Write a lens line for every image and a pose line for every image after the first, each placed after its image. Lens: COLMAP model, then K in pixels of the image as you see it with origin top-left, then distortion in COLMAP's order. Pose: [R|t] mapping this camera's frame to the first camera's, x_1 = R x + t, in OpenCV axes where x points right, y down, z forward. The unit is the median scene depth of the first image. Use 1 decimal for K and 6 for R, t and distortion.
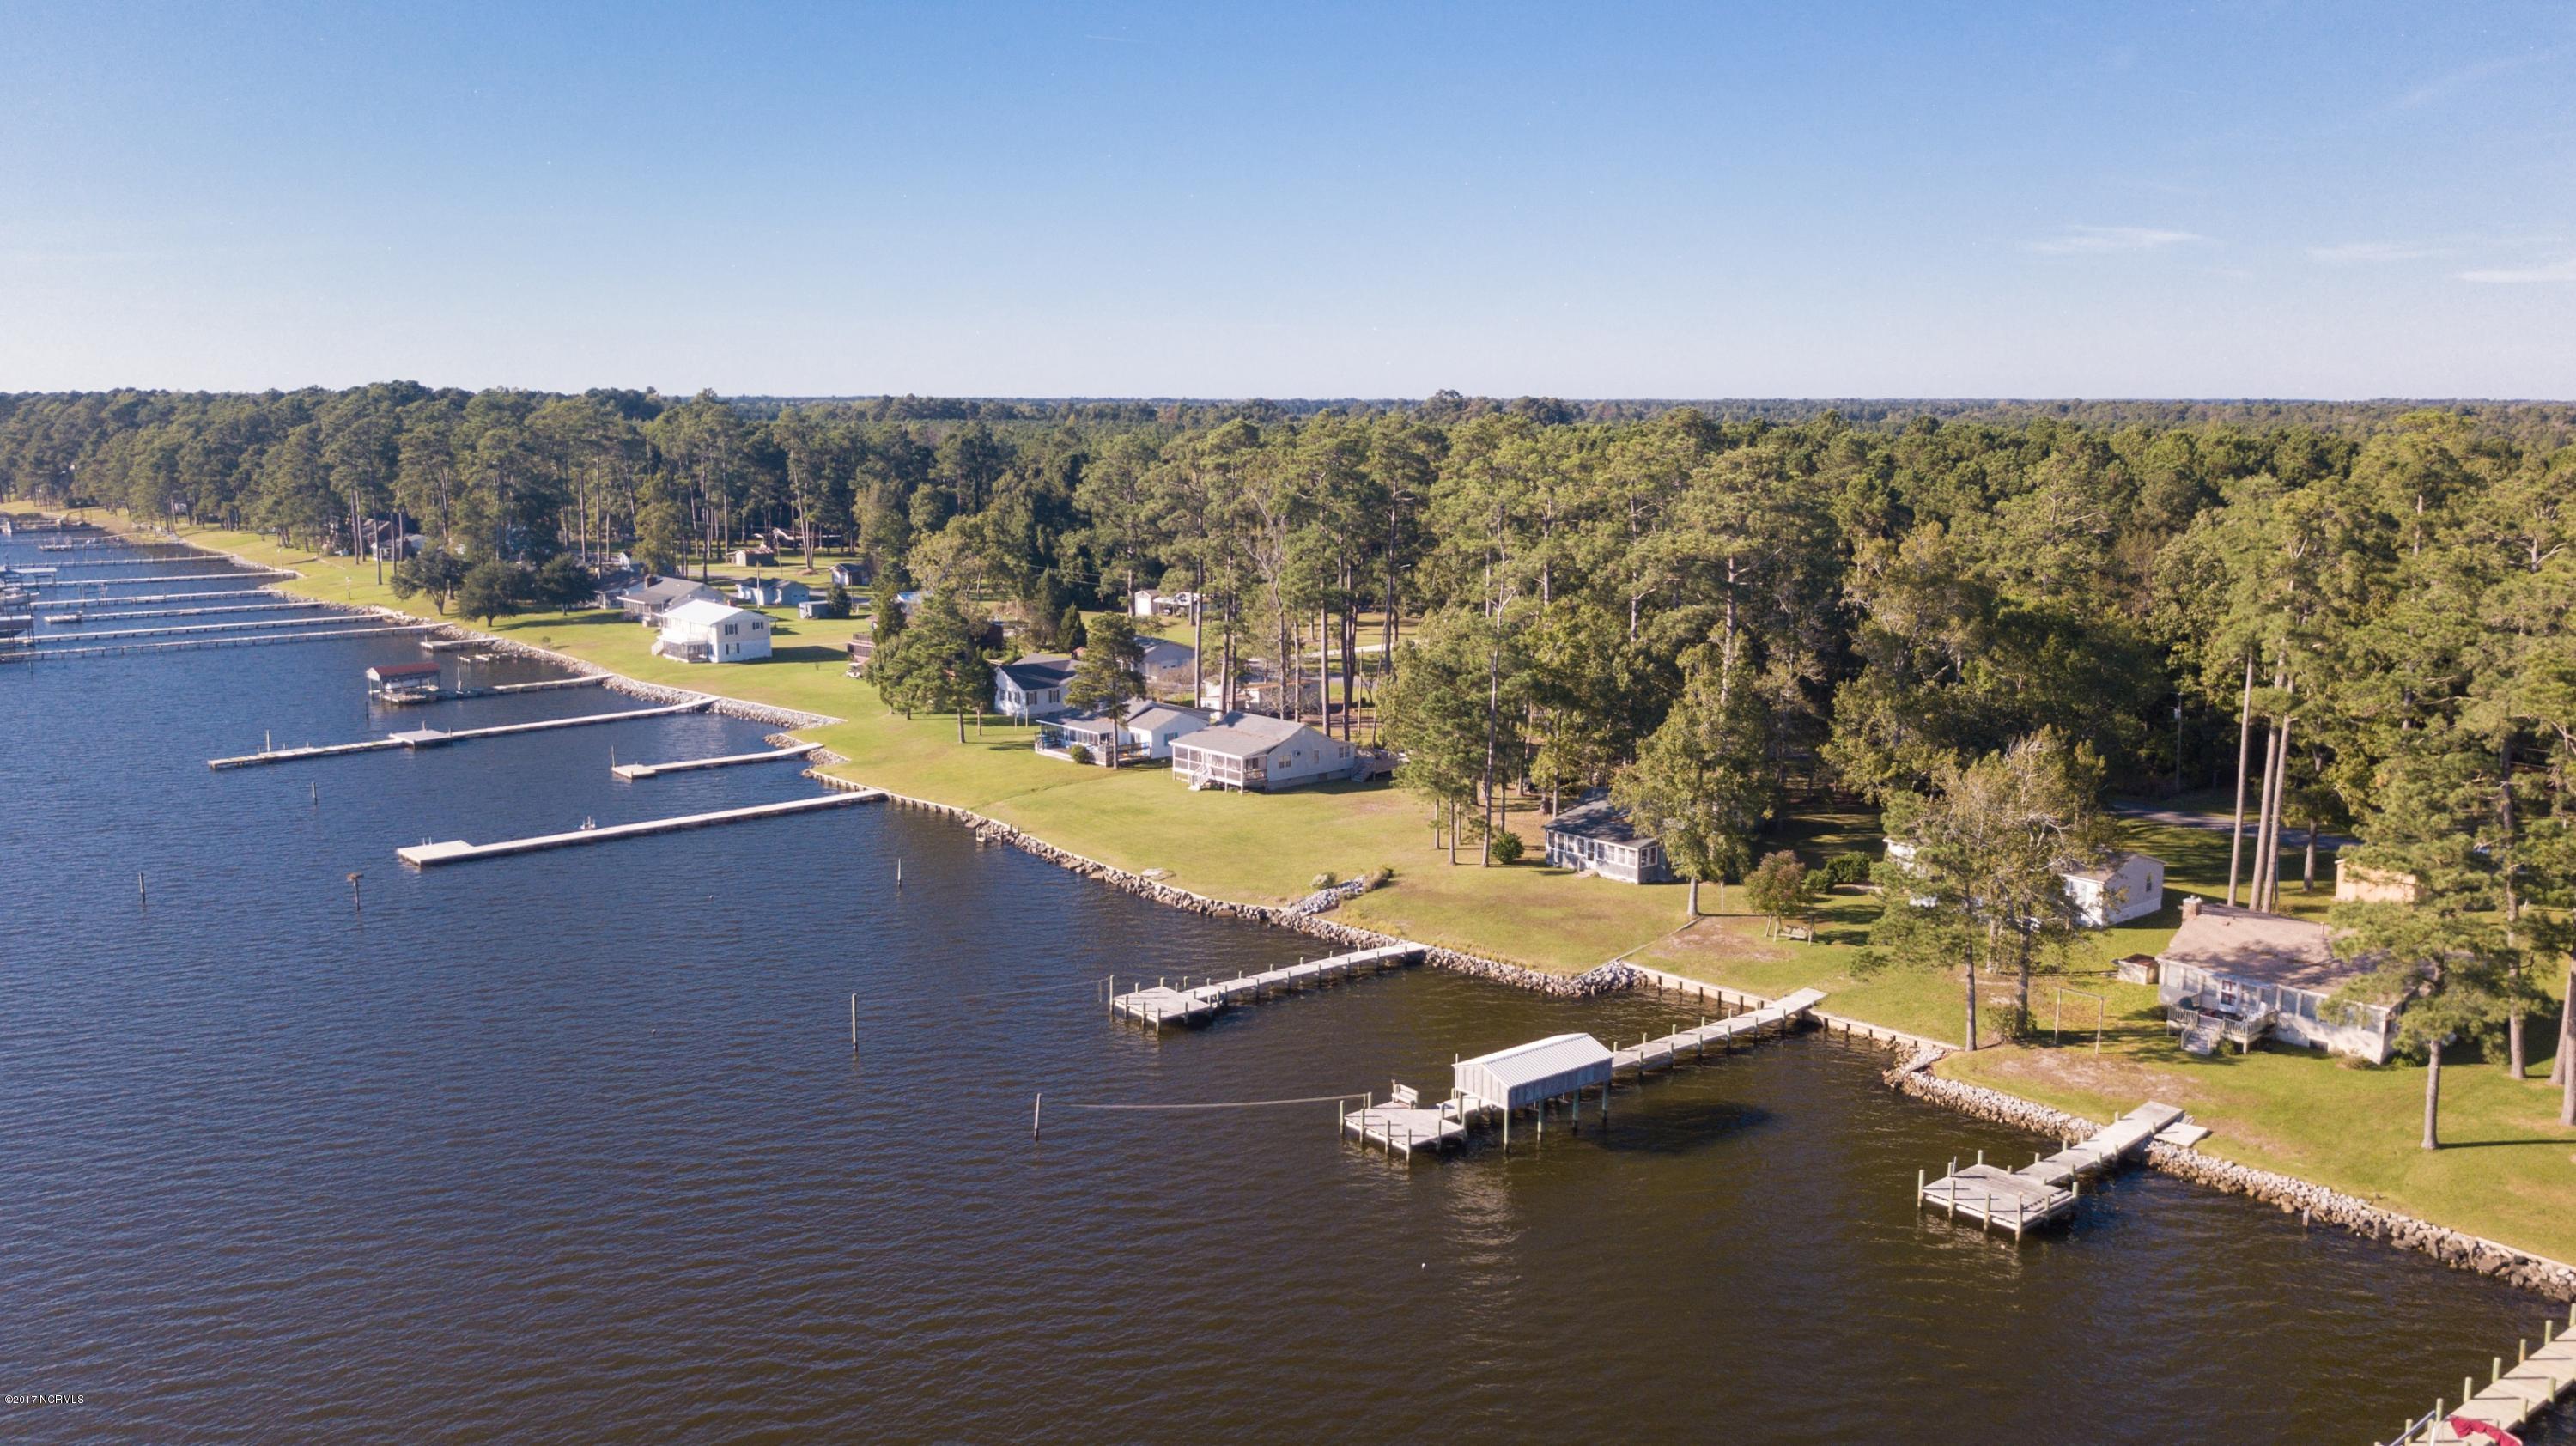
lens RADIAL K [[1996.4, 0, 1288.0], [0, 1996.4, 723.0], [0, 0, 1]] dist [0.066256, -0.122004]
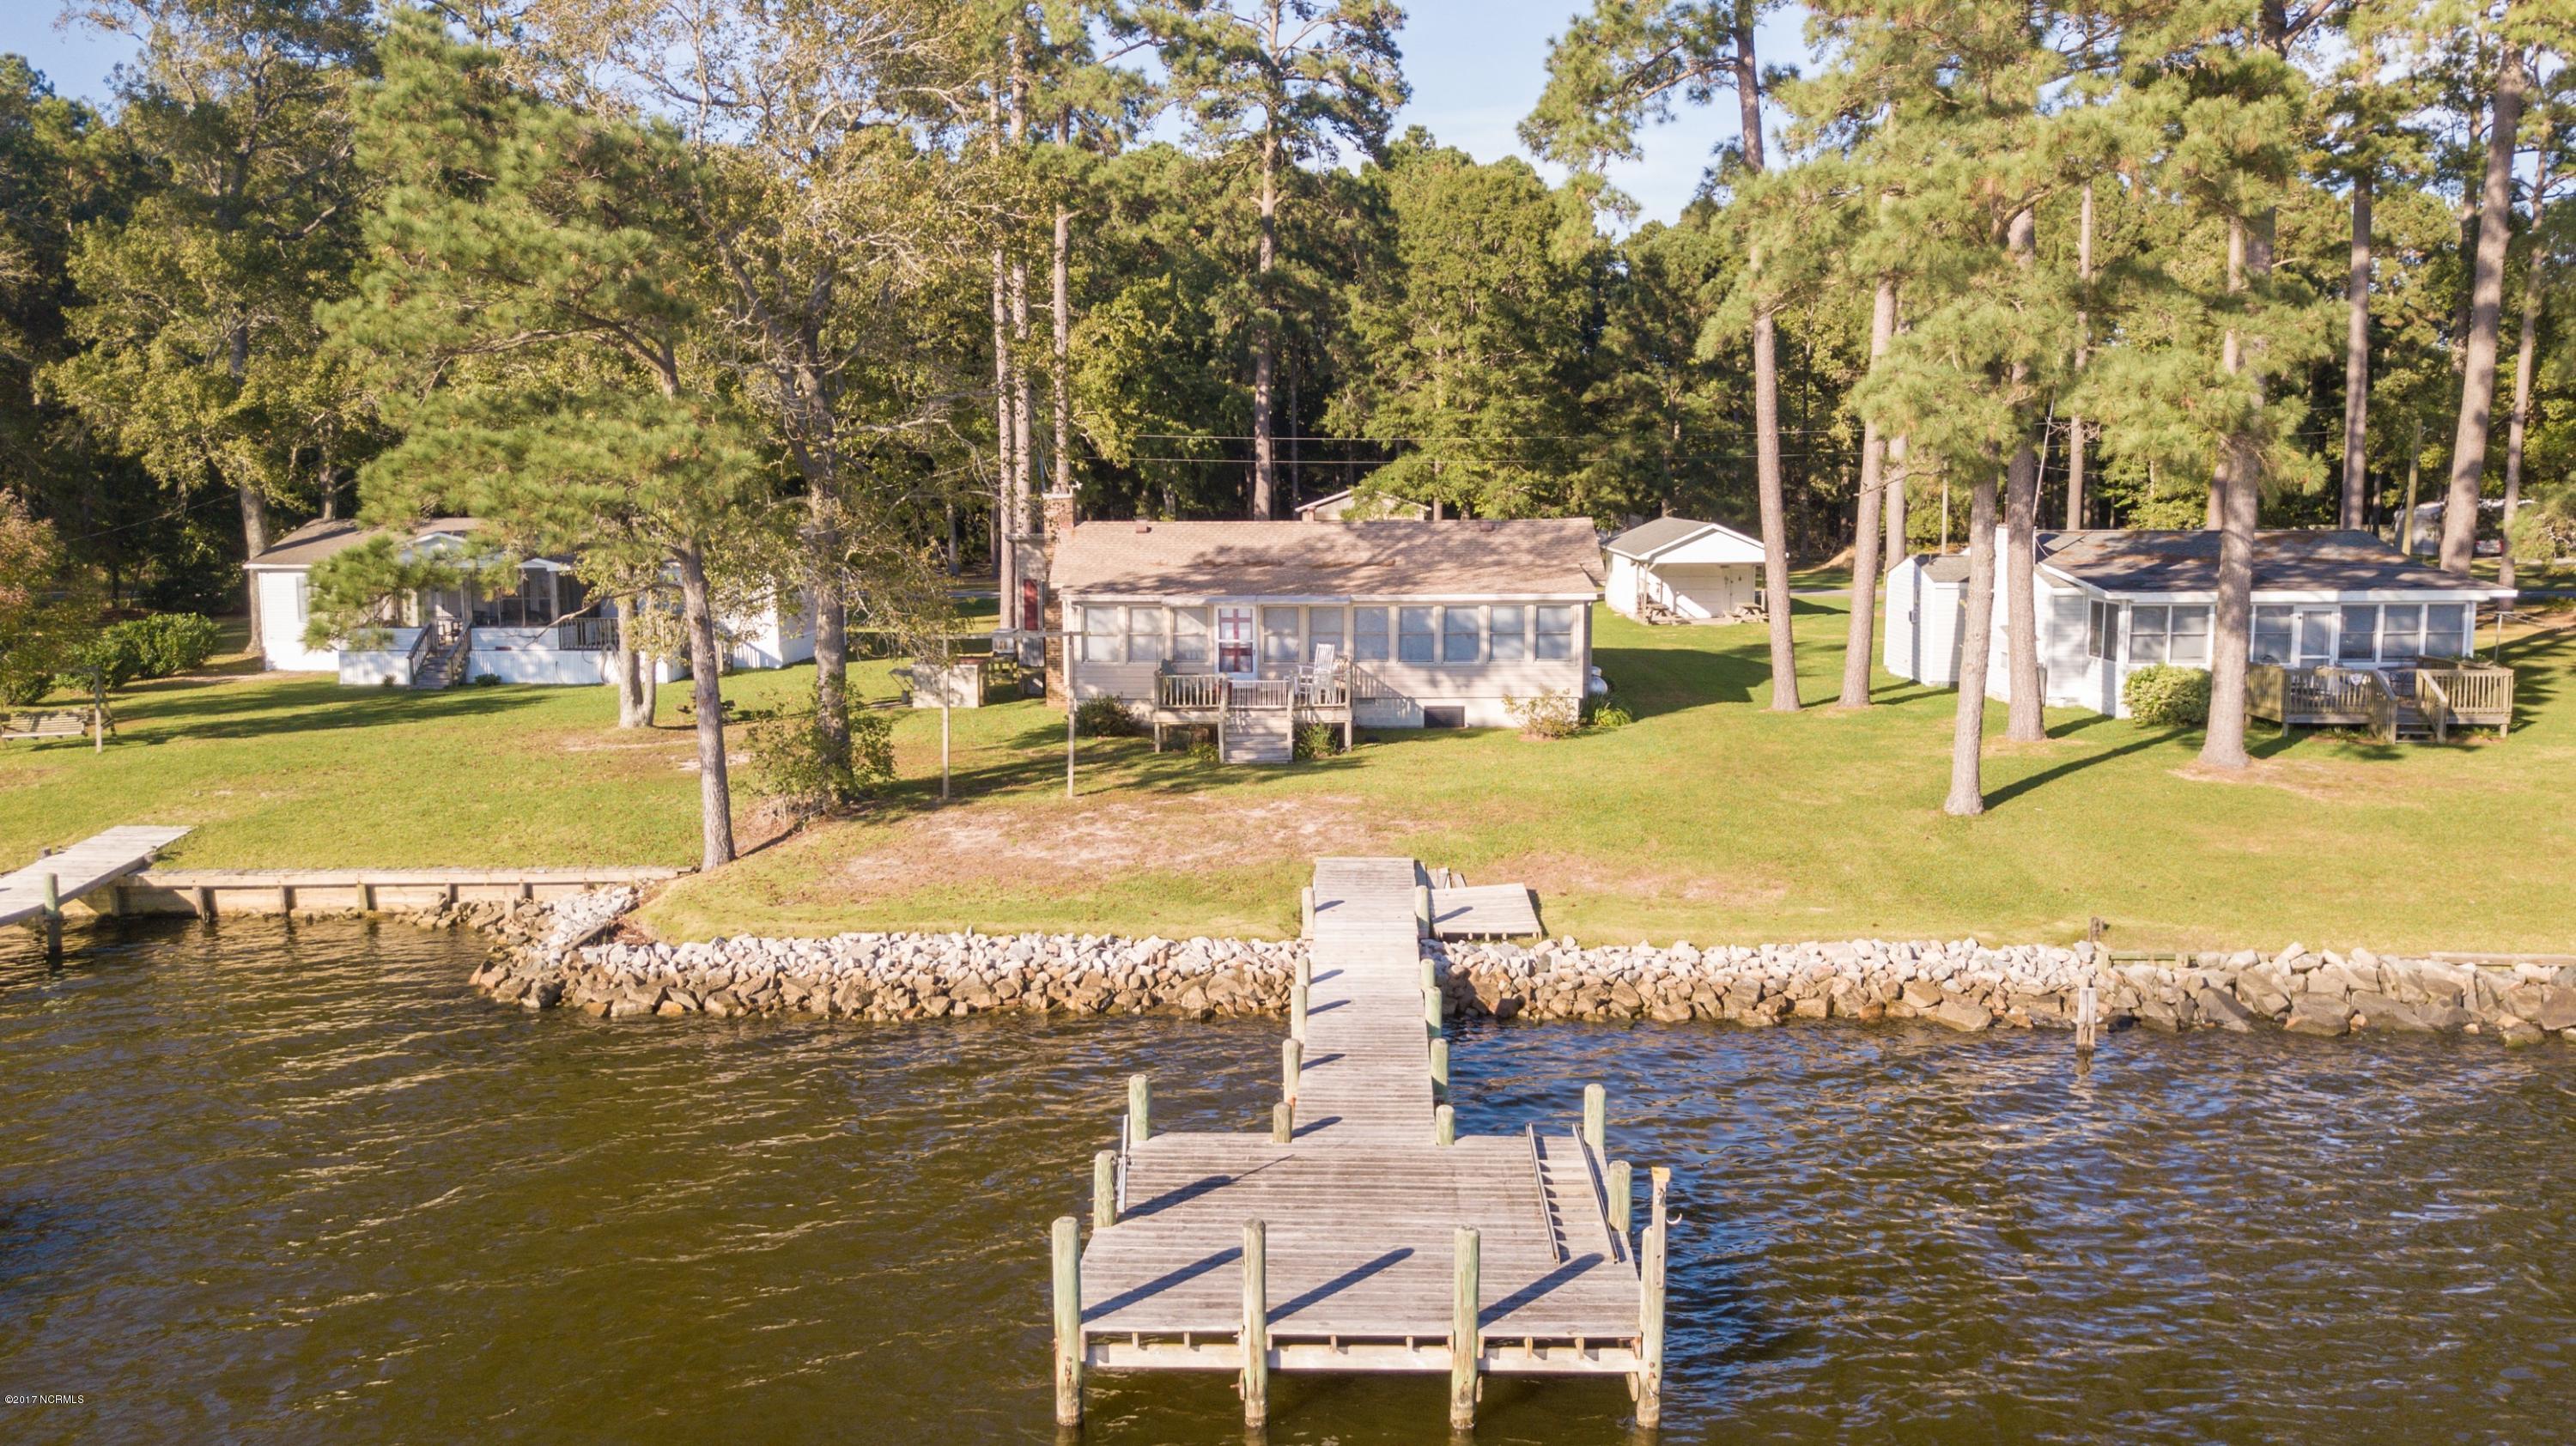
lens RADIAL K [[1996.4, 0, 1288.0], [0, 1996.4, 723.0], [0, 0, 1]] dist [0.066256, -0.122004]
pose [[0.672077, -0.092345, 0.734701, 0.157783], [0.125619, 0.992030, 0.009777, 0.141160], [-0.729748, 0.085721, 0.678321, 0.676632]]
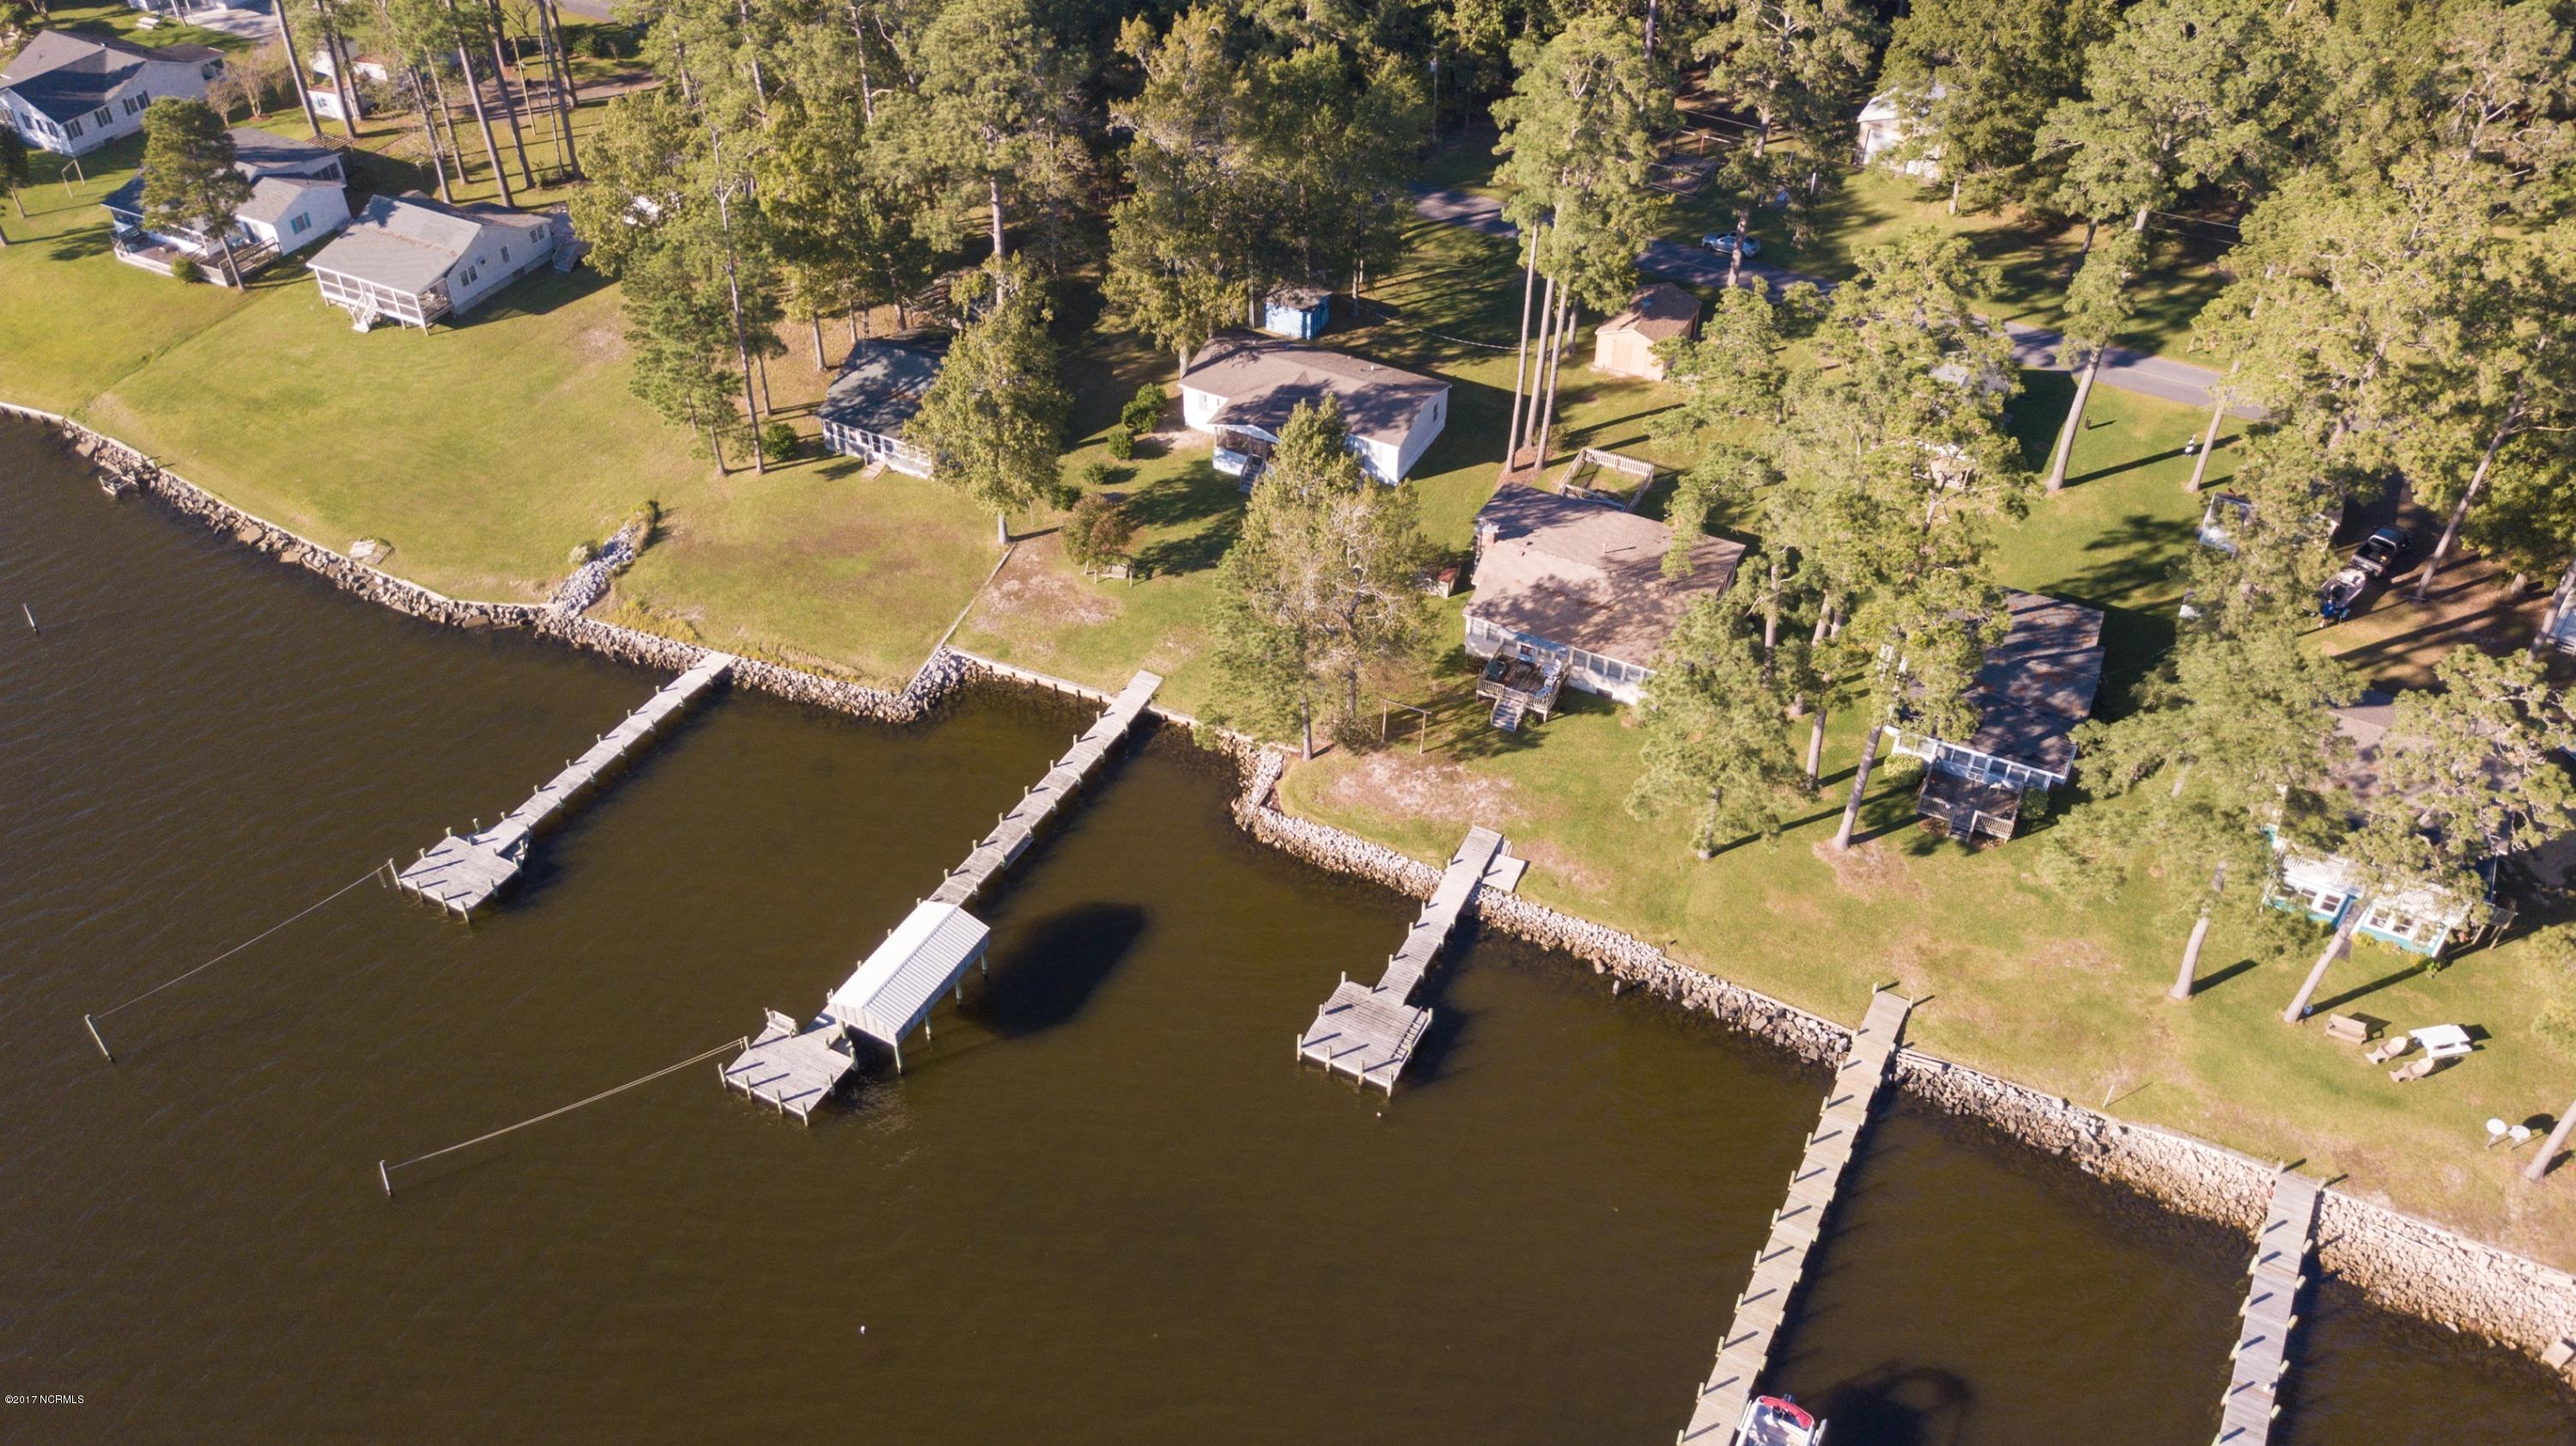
lens RADIAL K [[1992.6, 0, 1288.0], [0, 1992.6, 723.0], [0, 0, 1]] dist [0.009300, -0.003543]
pose [[0.921665, -0.245748, 0.300235, 0.026461], [0.048678, 0.840957, 0.538908, -0.382328], [-0.384920, -0.482078, 0.787043, 0.198348]]
